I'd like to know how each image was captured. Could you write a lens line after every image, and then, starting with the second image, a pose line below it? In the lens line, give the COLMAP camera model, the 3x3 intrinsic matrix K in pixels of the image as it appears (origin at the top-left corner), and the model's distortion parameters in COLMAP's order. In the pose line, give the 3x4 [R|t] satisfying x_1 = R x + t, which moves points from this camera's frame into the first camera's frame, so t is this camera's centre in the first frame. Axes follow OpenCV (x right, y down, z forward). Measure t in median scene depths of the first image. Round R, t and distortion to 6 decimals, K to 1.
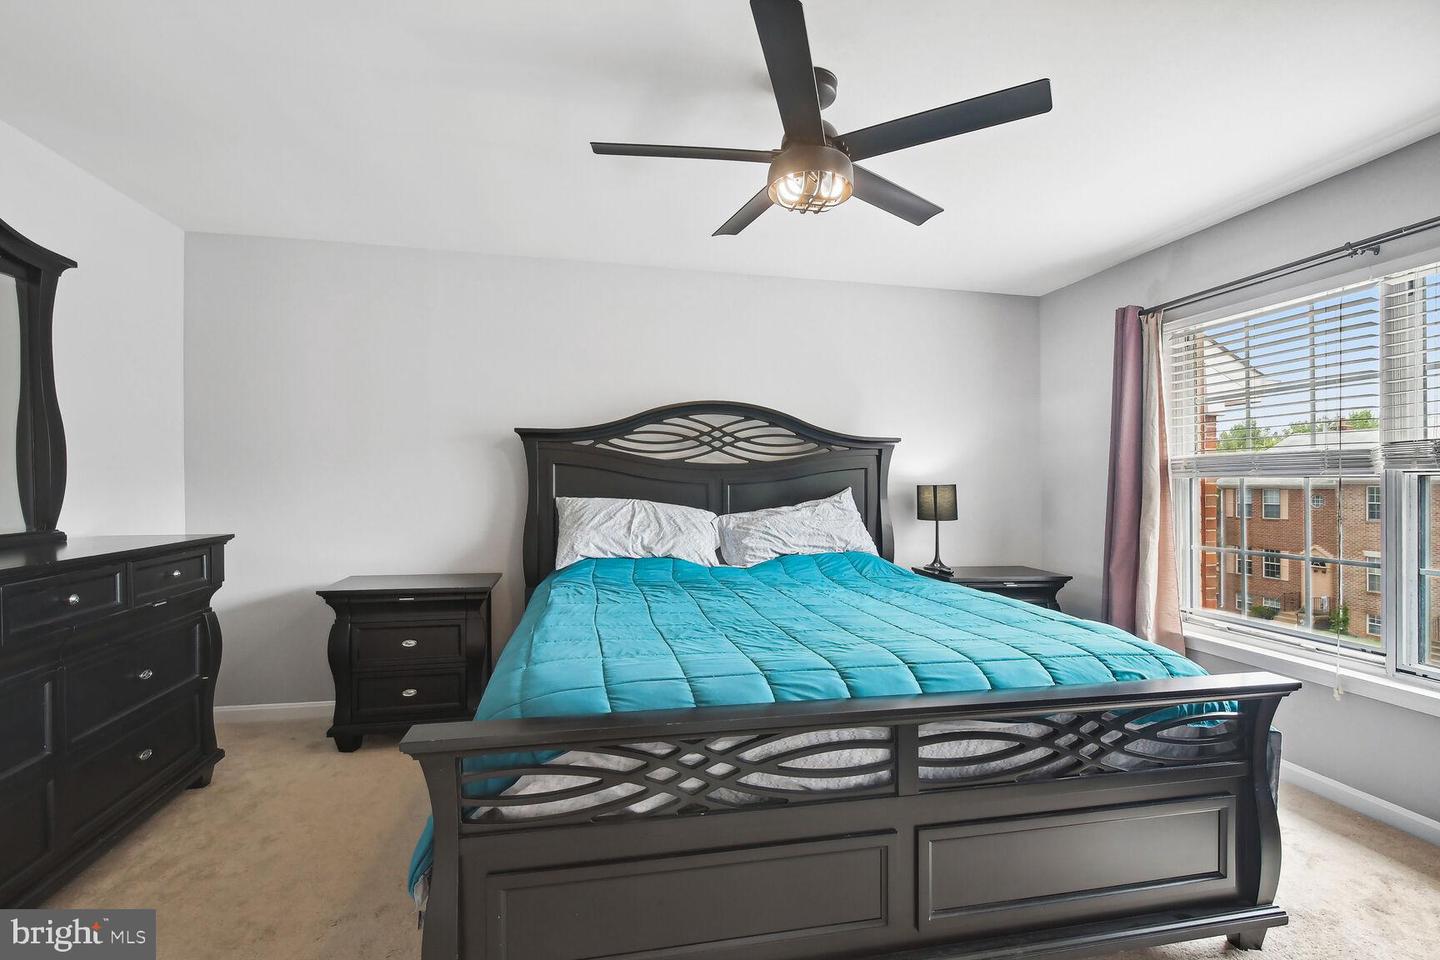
lens RADIAL K [[635.5, 0, 712.1], [0, 635.5, 481.5], [0, 0, 1]] dist [0.003273, -0.005683]
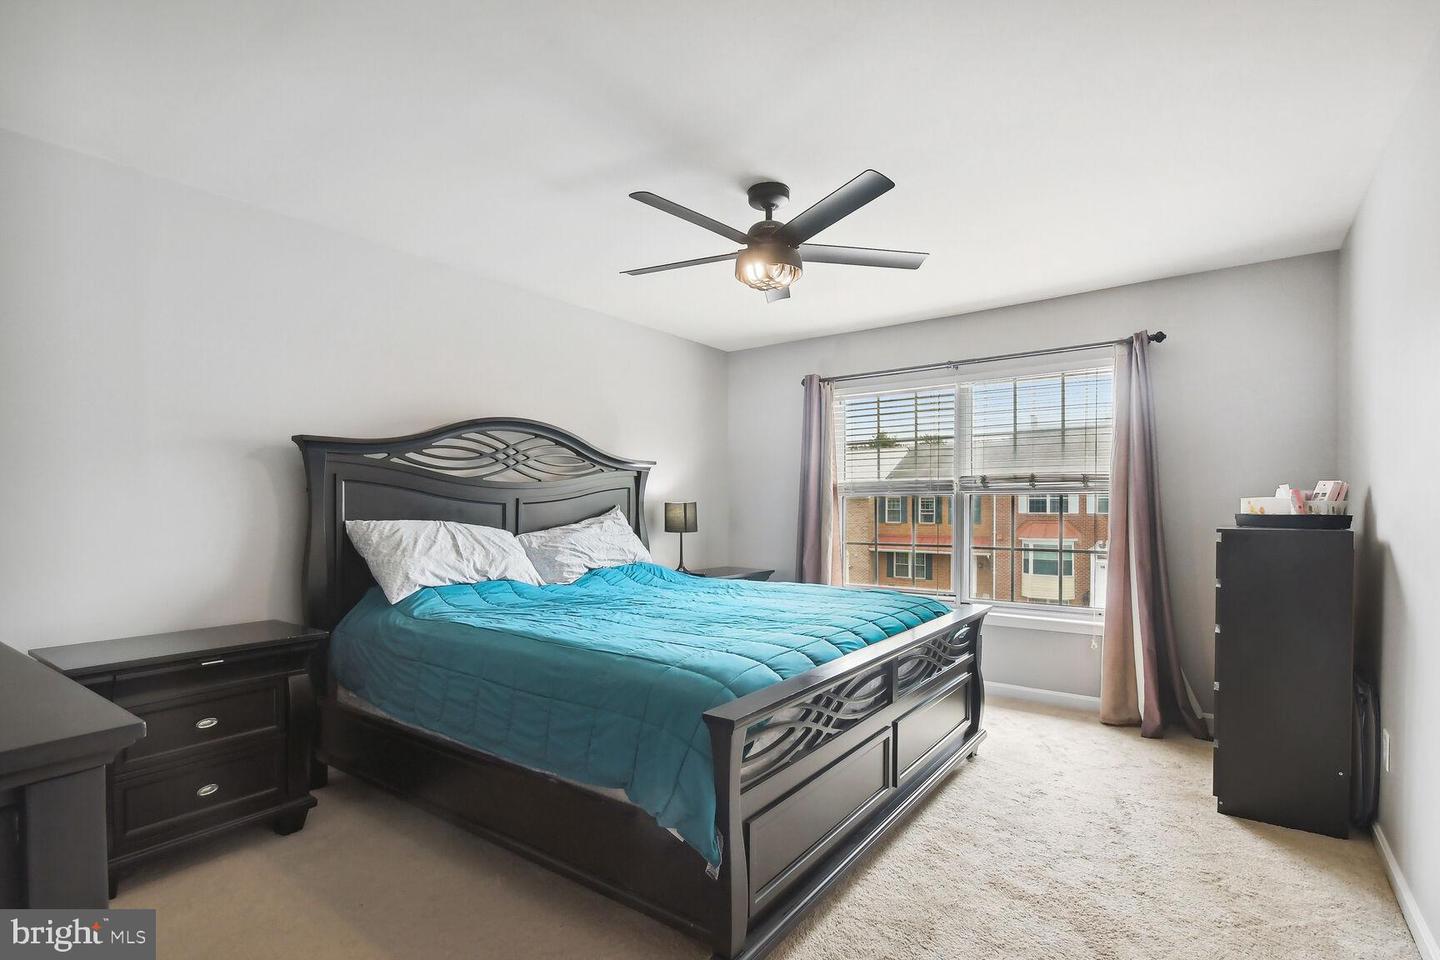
lens RADIAL K [[695.4, 0, 683.7], [0, 695.4, 507.1], [0, 0, 1]] dist [0.012342, 0.000277]
pose [[0.748865, -0.012773, 0.662599, -0.534491], [0.003697, 0.999879, 0.015096, -0.005304], [-0.662712, -0.008855, 0.748822, 0.027697]]
